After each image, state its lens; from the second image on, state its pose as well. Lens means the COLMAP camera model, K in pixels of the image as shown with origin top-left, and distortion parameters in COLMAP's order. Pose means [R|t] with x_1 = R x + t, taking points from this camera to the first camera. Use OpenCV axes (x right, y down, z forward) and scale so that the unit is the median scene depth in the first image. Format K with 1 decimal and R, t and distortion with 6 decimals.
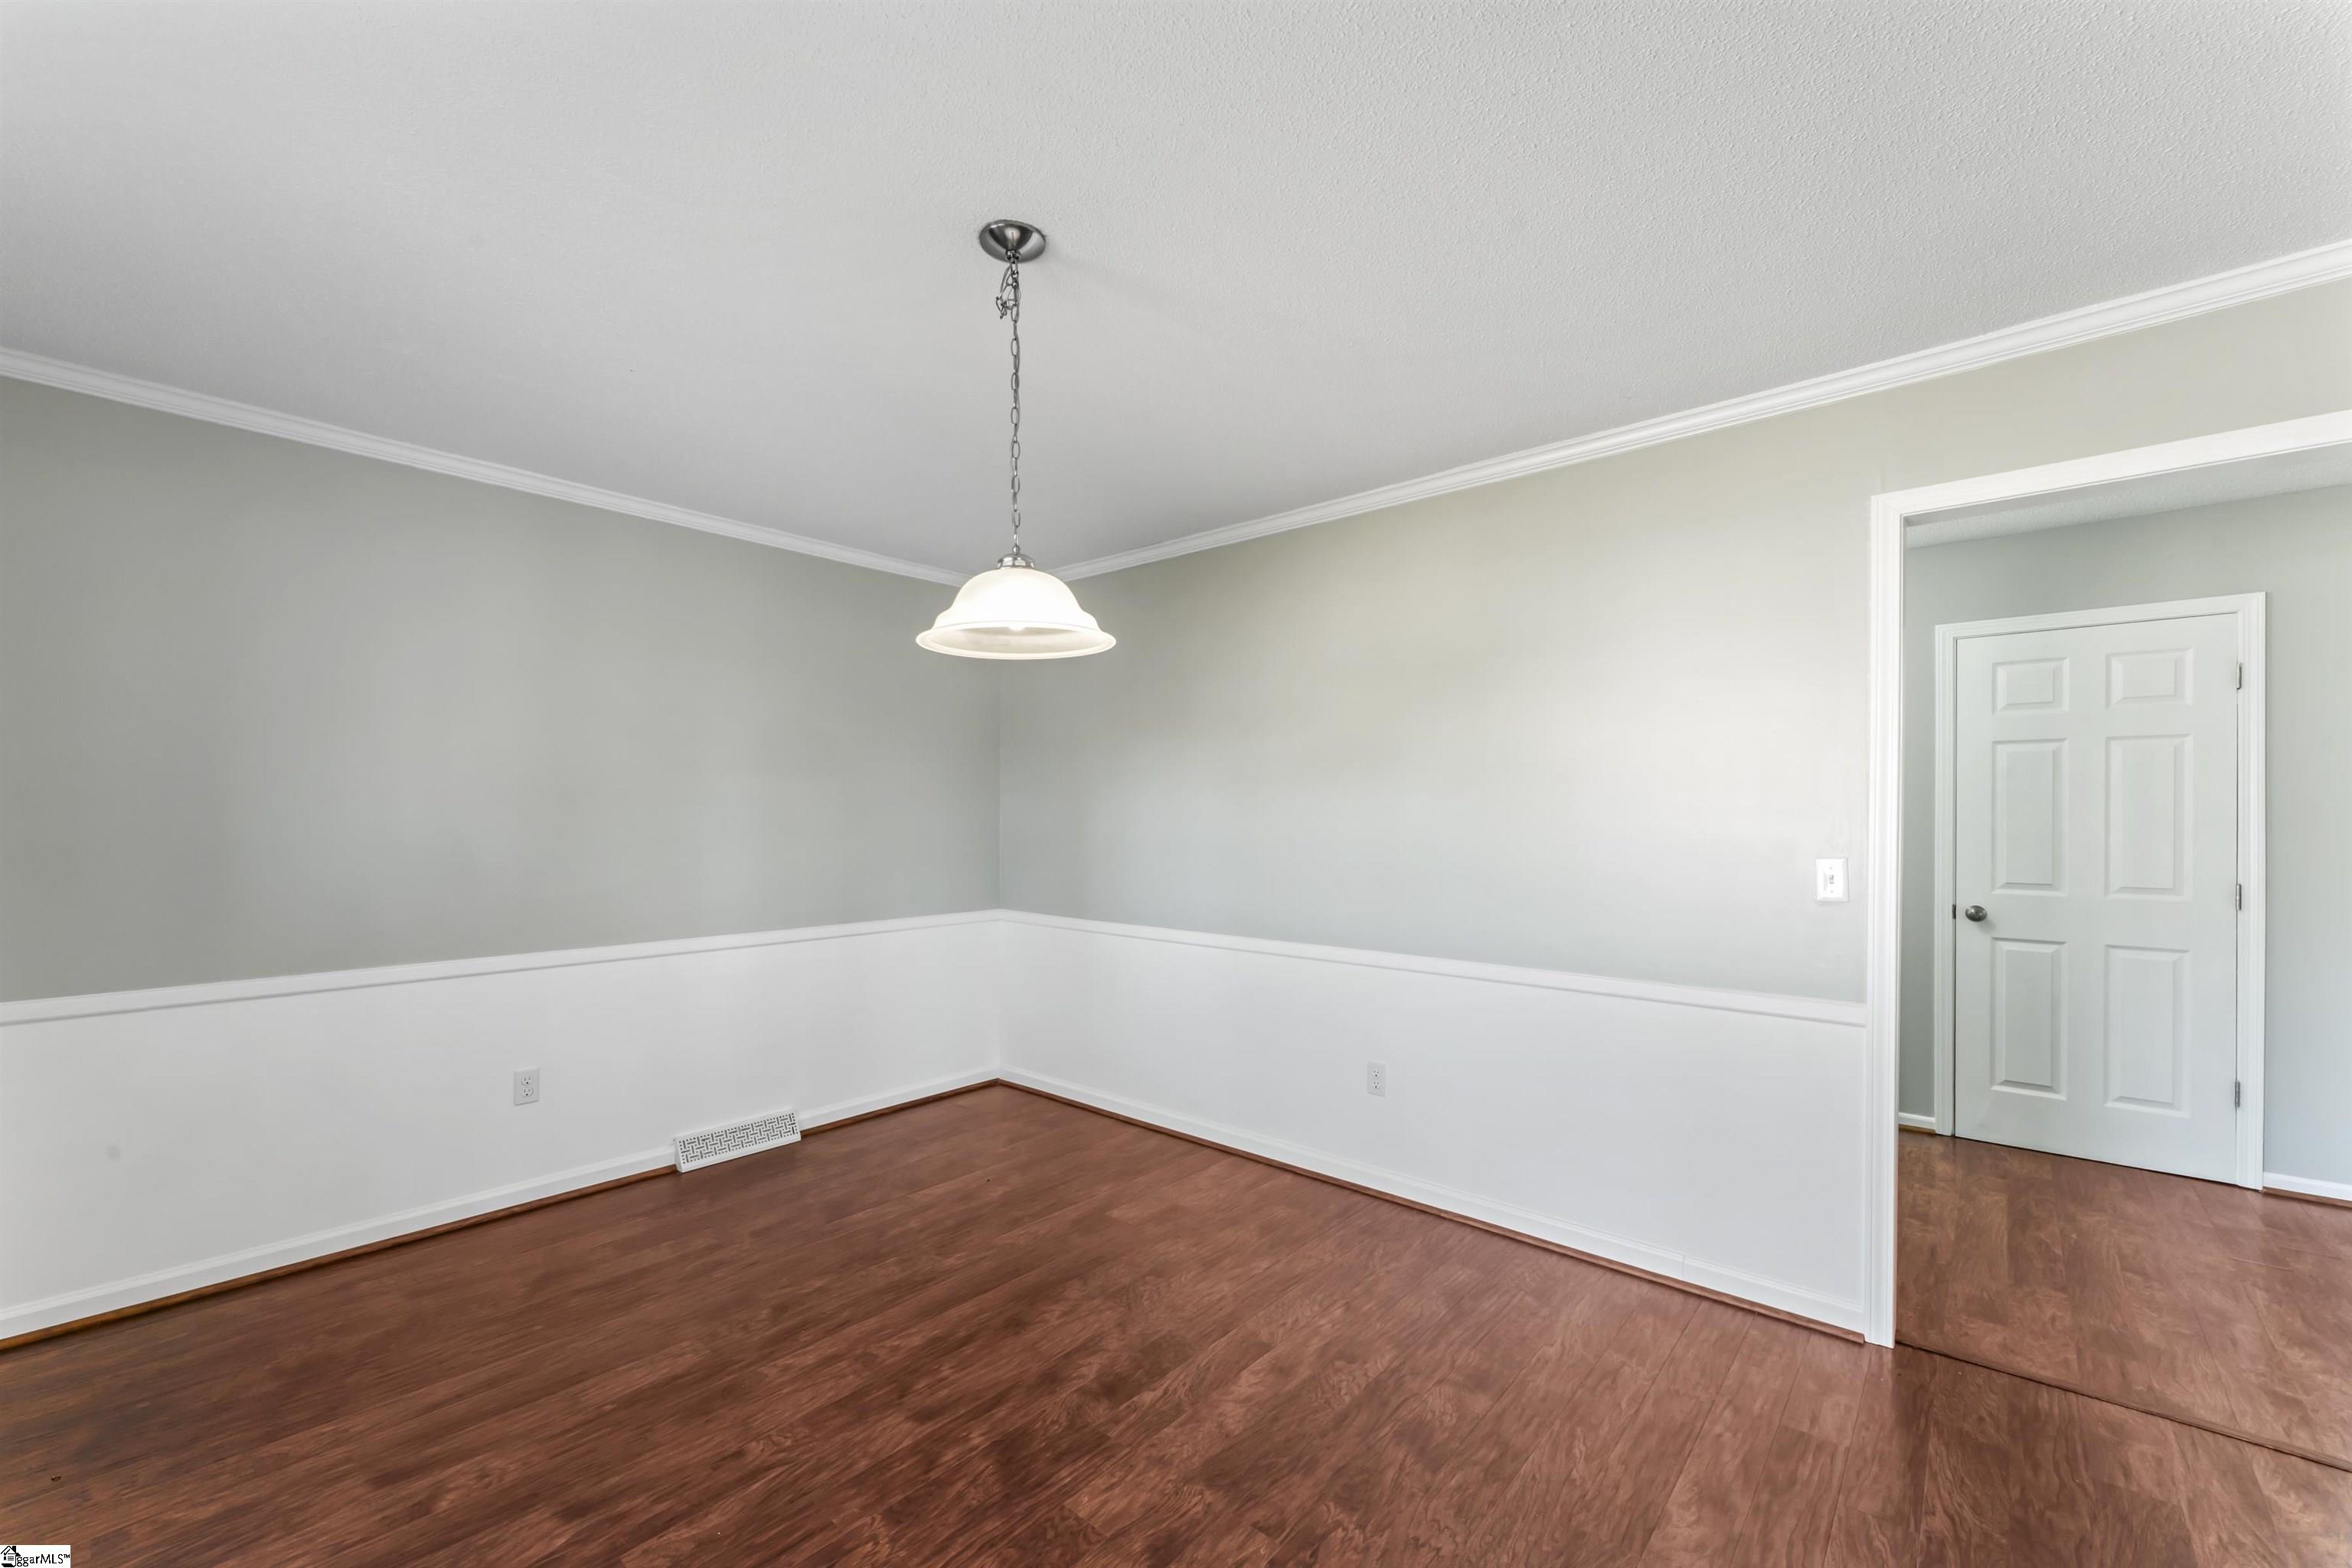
lens RADIAL K [[950.4, 0, 1164.4], [0, 950.4, 811.8], [0, 0, 1]] dist [-0.000273, 0.000031]
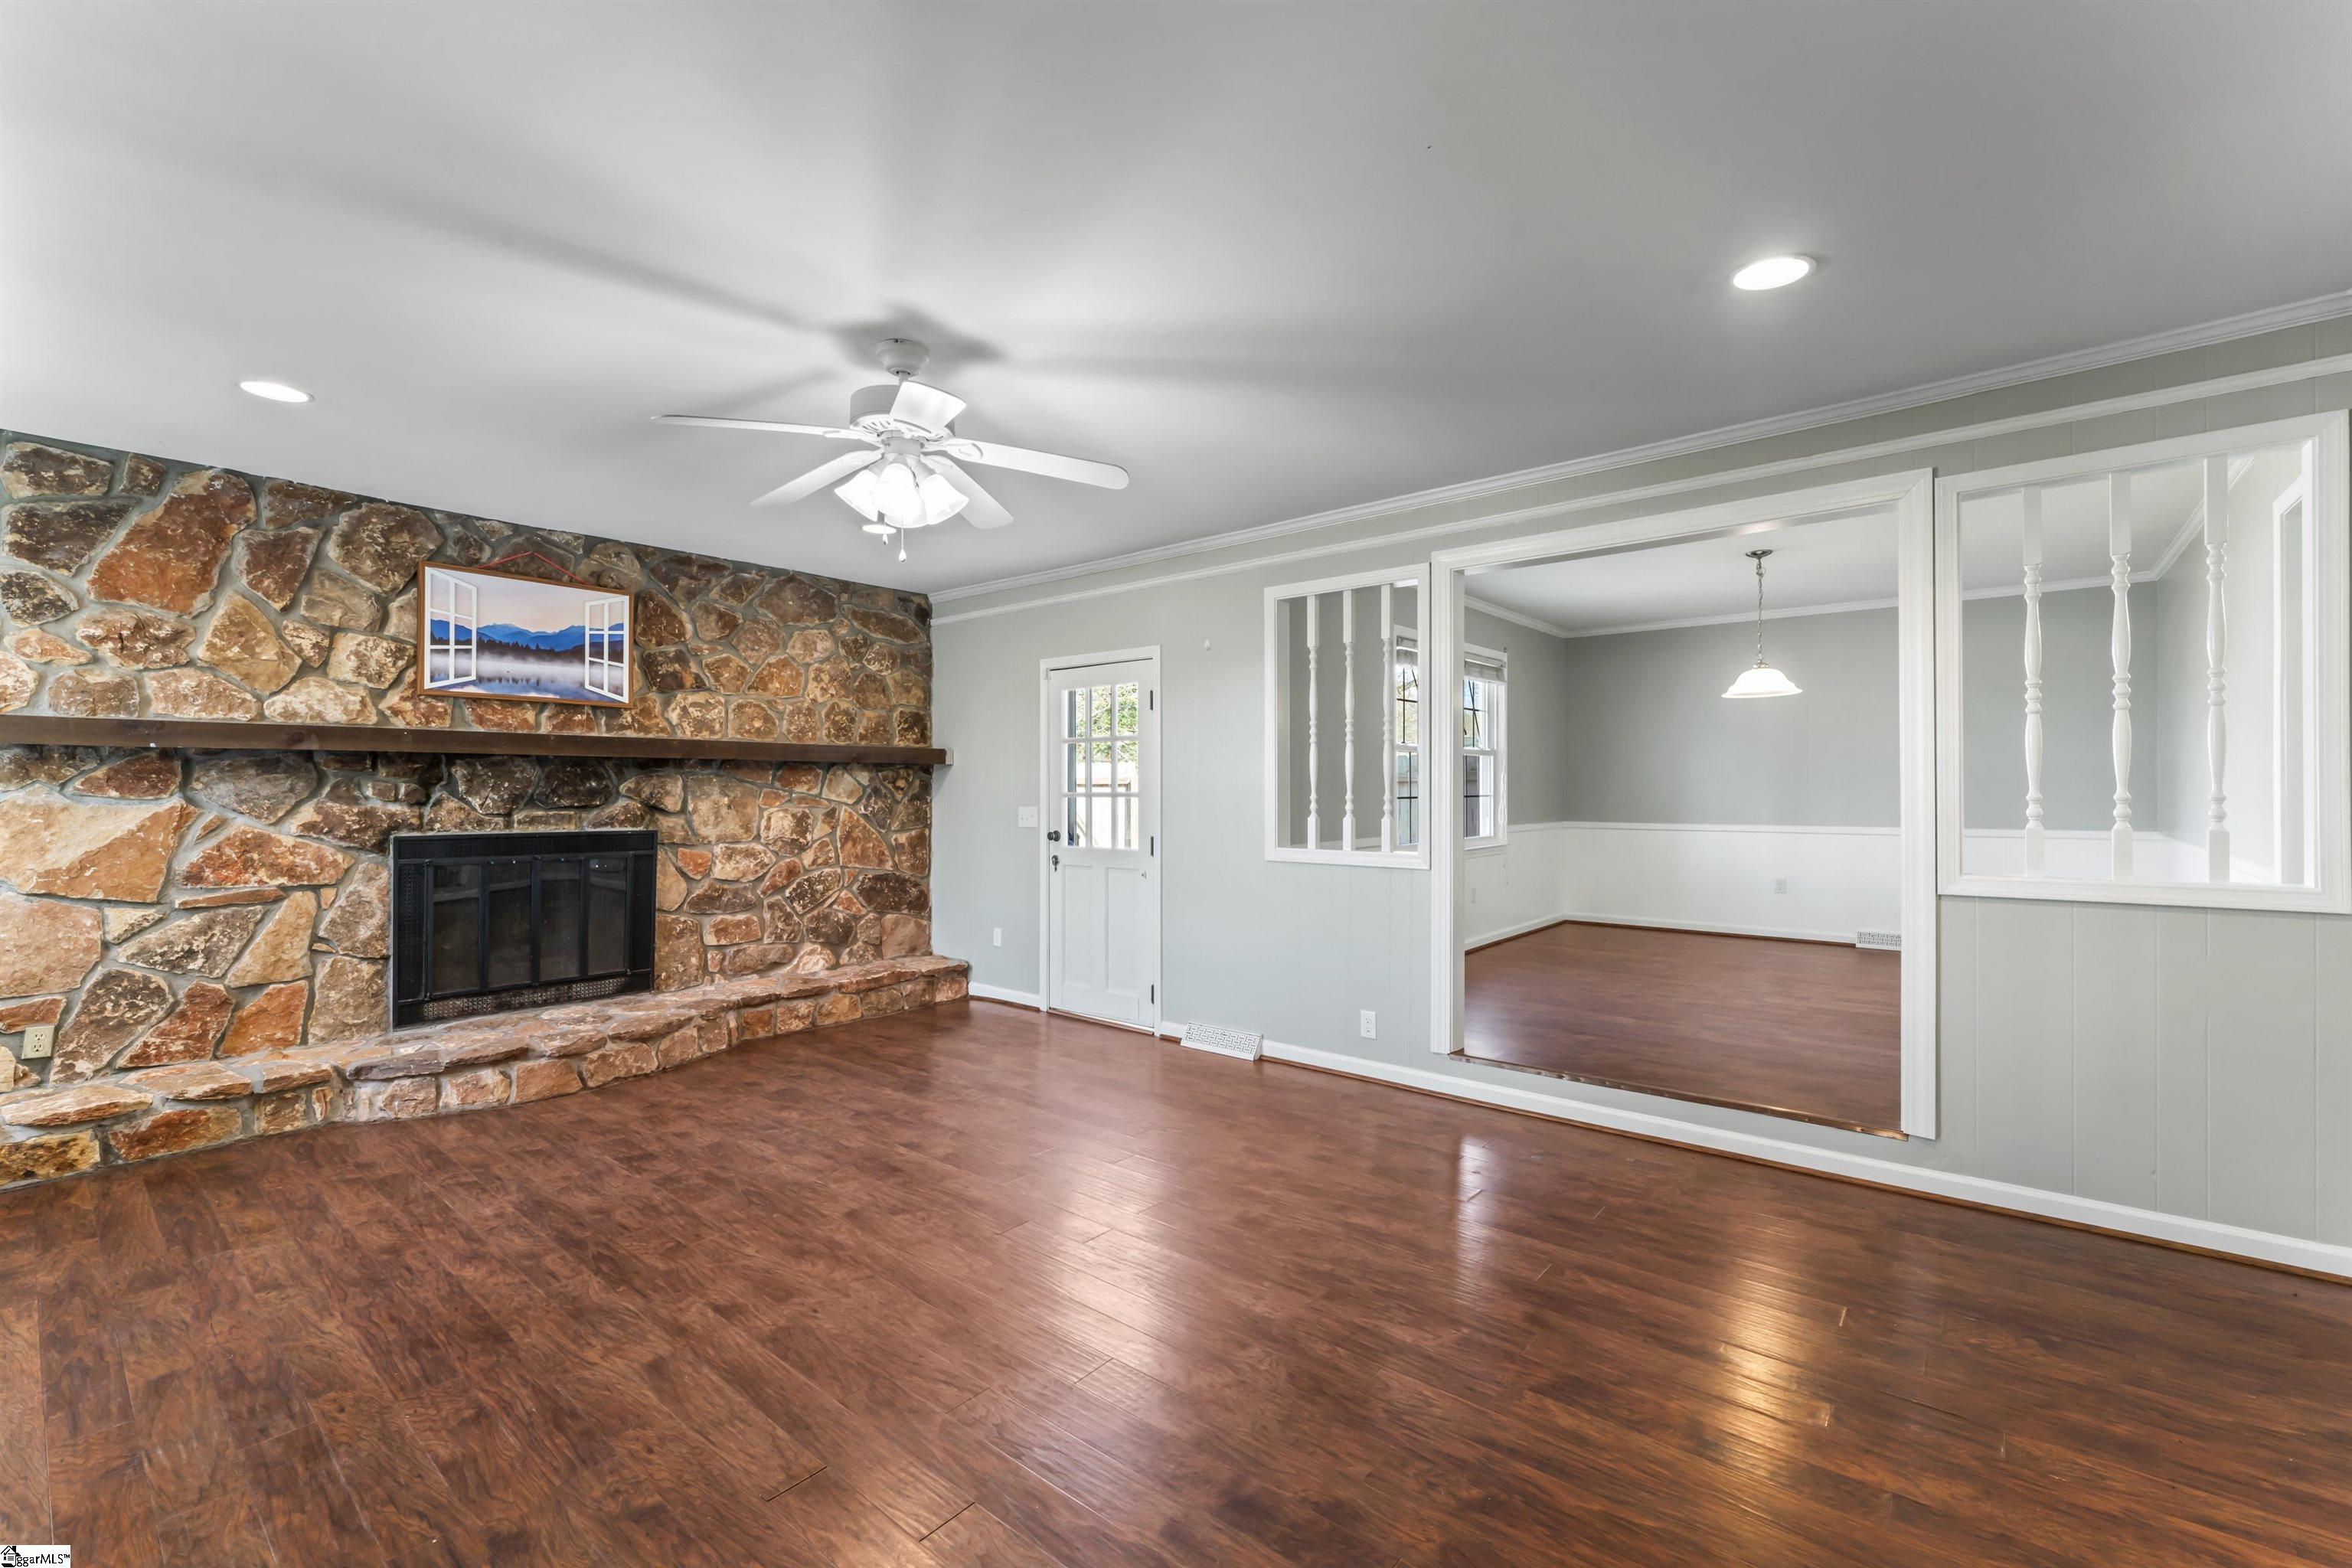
lens RADIAL K [[985.5, 0, 1167.6], [0, 985.5, 789.5], [0, 0, 1]] dist [-0.002770, 0.000293]
pose [[0.020674, 0.000065, -0.999786, 2.317237], [0.003712, 0.999993, 0.000141, 0.083227], [0.999779, -0.003714, 0.020674, -0.699650]]
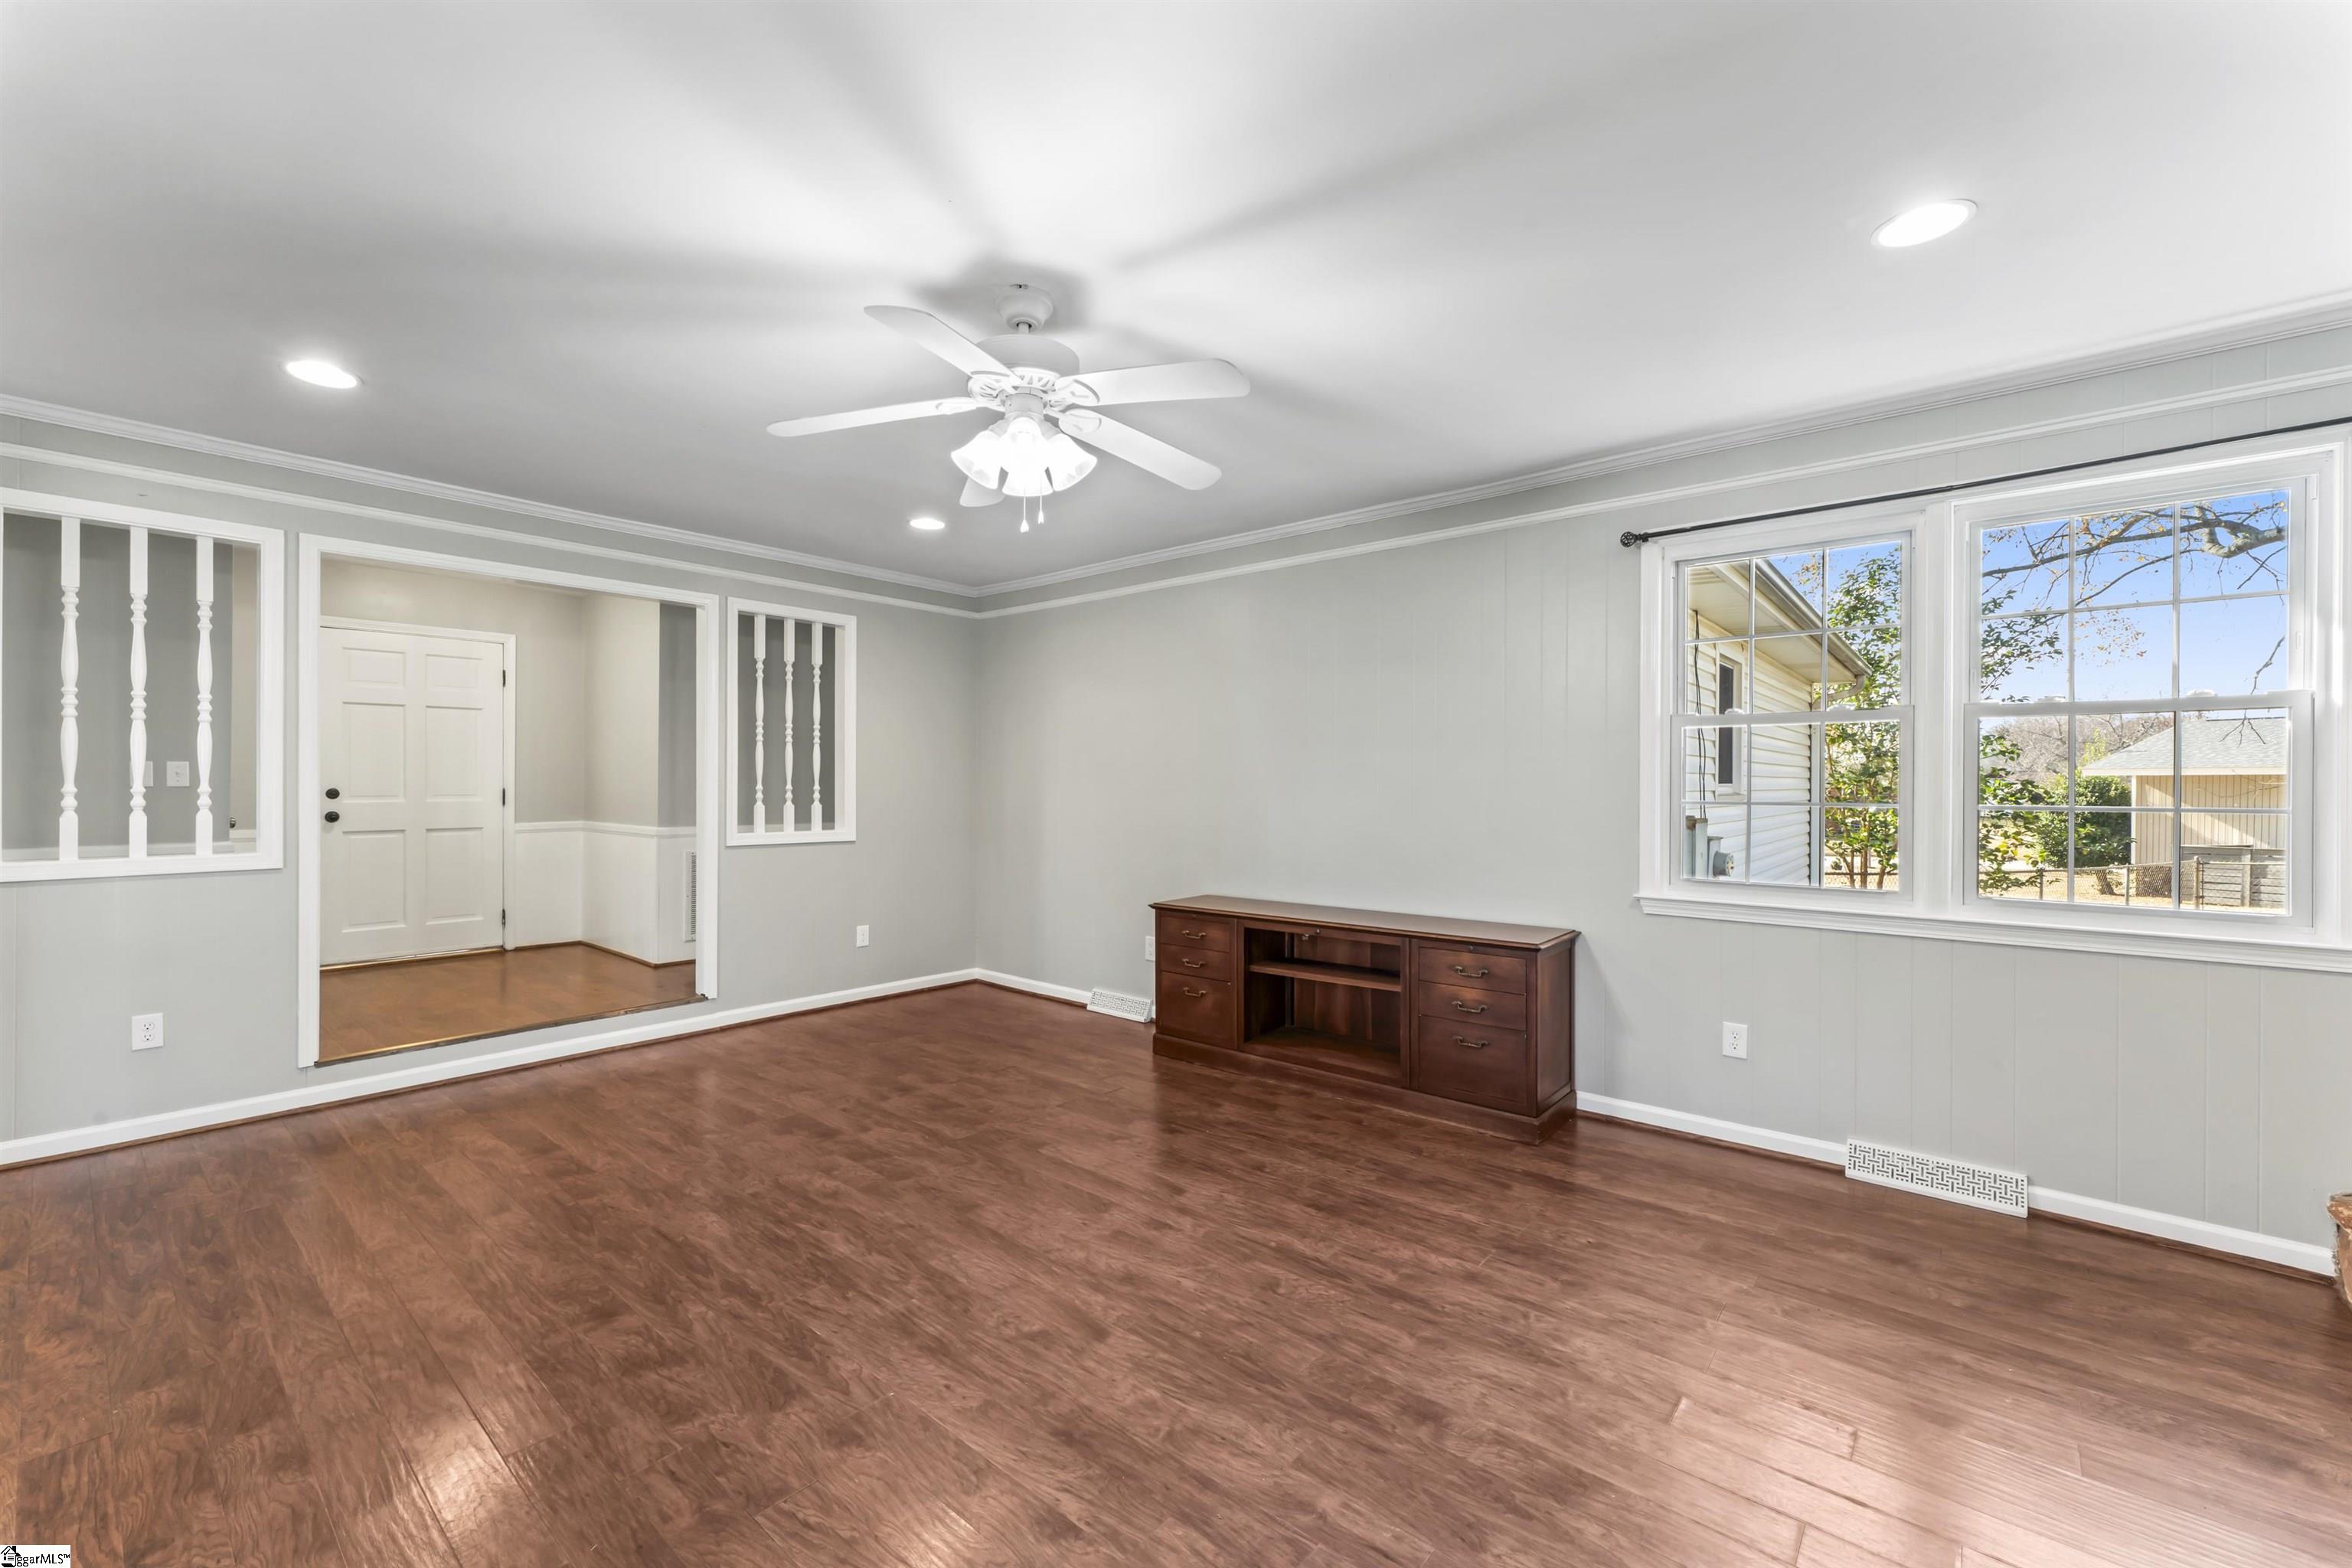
lens RADIAL K [[949.6, 0, 1172.7], [0, 949.6, 787.8], [0, 0, 1]] dist [-0.000069, 0.000106]
pose [[-0.017144, -0.002521, 0.999850, -0.153953], [-0.004998, 0.999985, 0.002436, 0.082479], [-0.999841, -0.004956, -0.017156, -1.185633]]
